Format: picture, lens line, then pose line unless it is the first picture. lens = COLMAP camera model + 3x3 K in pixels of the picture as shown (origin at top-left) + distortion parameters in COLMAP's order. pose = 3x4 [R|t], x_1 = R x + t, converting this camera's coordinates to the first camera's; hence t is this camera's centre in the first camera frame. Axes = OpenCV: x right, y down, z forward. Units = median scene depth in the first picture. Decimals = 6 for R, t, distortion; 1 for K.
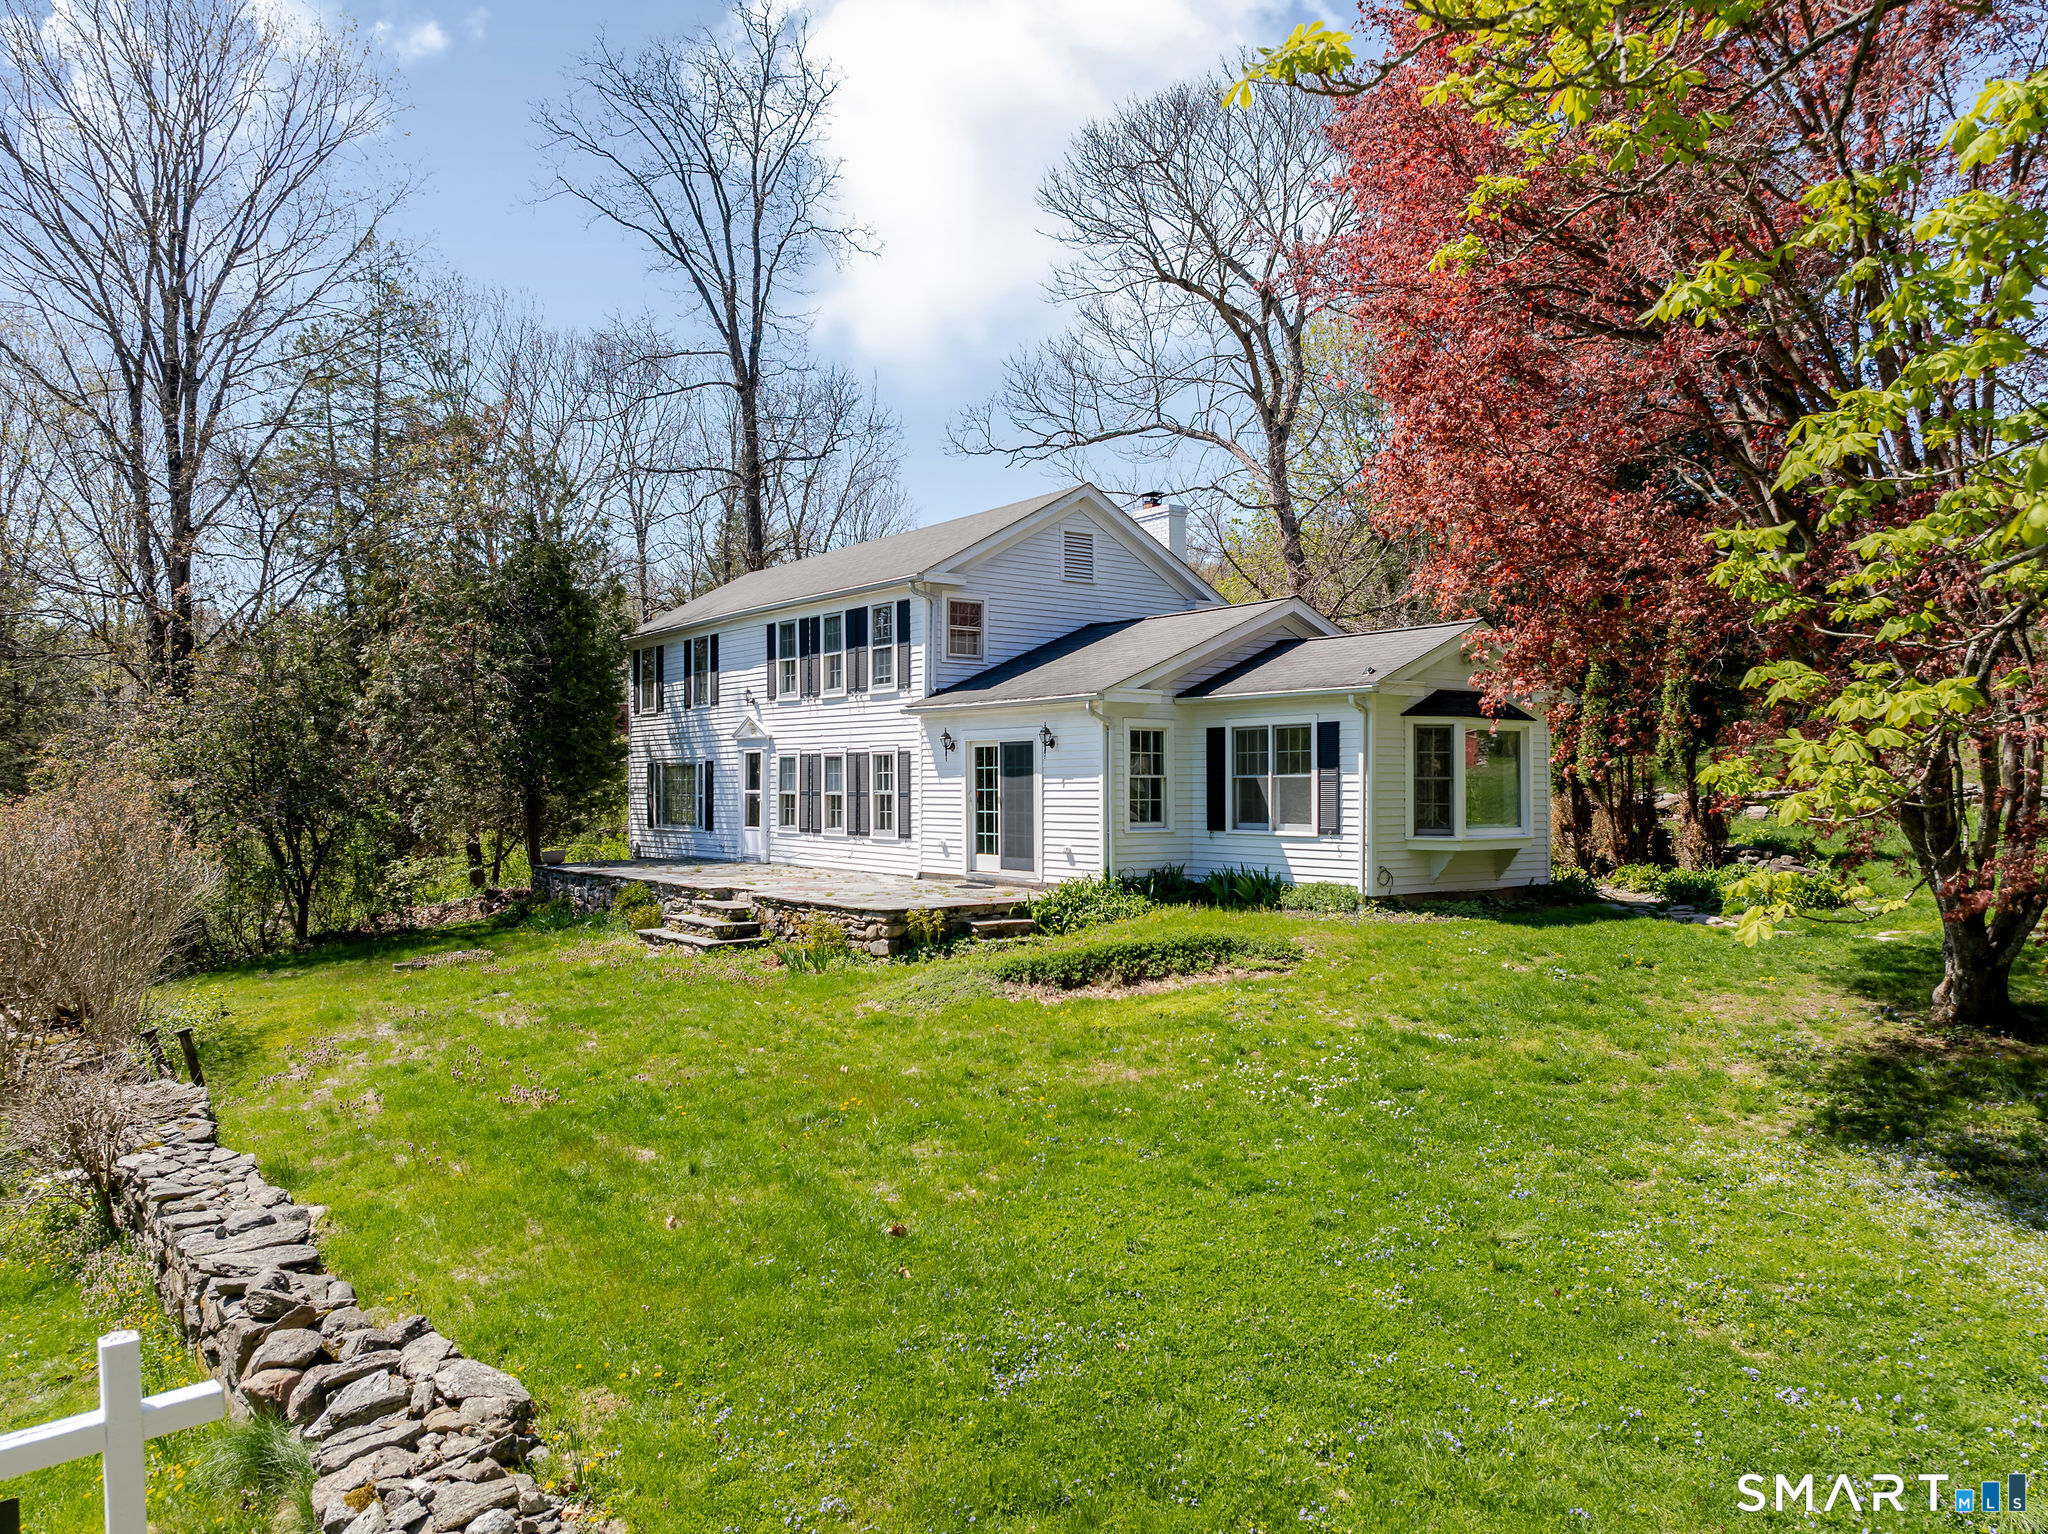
lens RADIAL K [[1425.0, 0, 1024.0], [0, 1425.0, 772.2], [0, 0, 1]] dist [-0.042504, -0.001008]
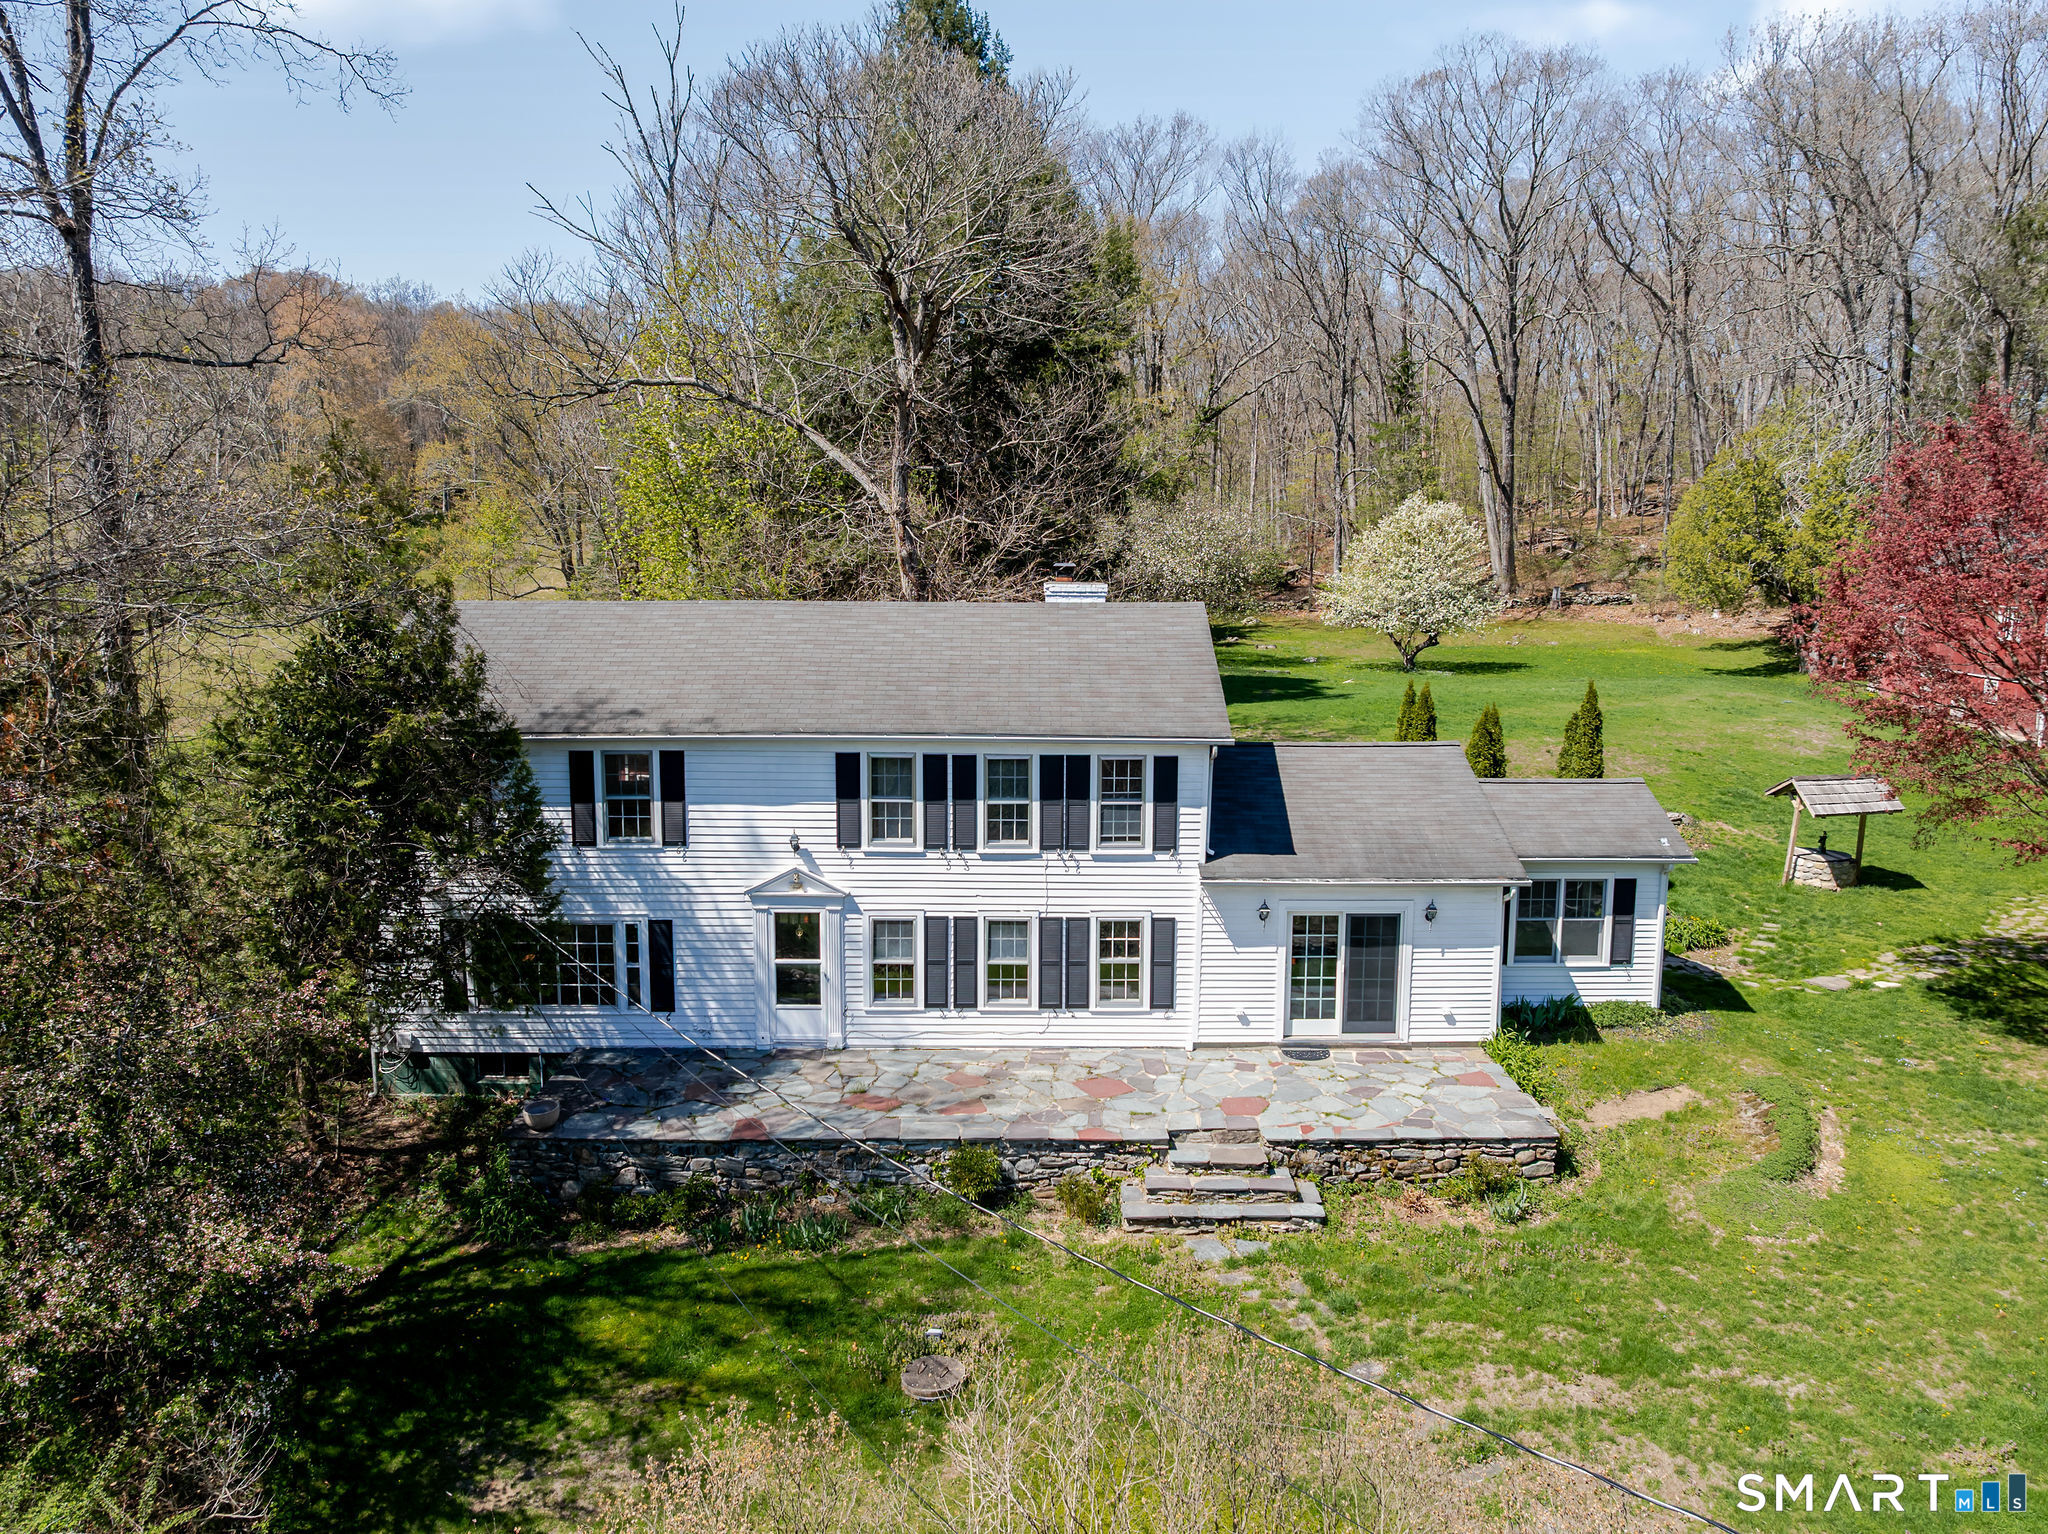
lens RADIAL K [[1425.0, 0, 1025.3], [0, 1425.0, 770.4], [0, 0, 1]] dist [-0.042504, -0.001008]
pose [[0.609646, -0.117322, 0.783944, -0.825734], [-0.005932, 0.988283, 0.152515, -0.242232], [-0.792652, -0.097630, 0.601807, 0.510504]]
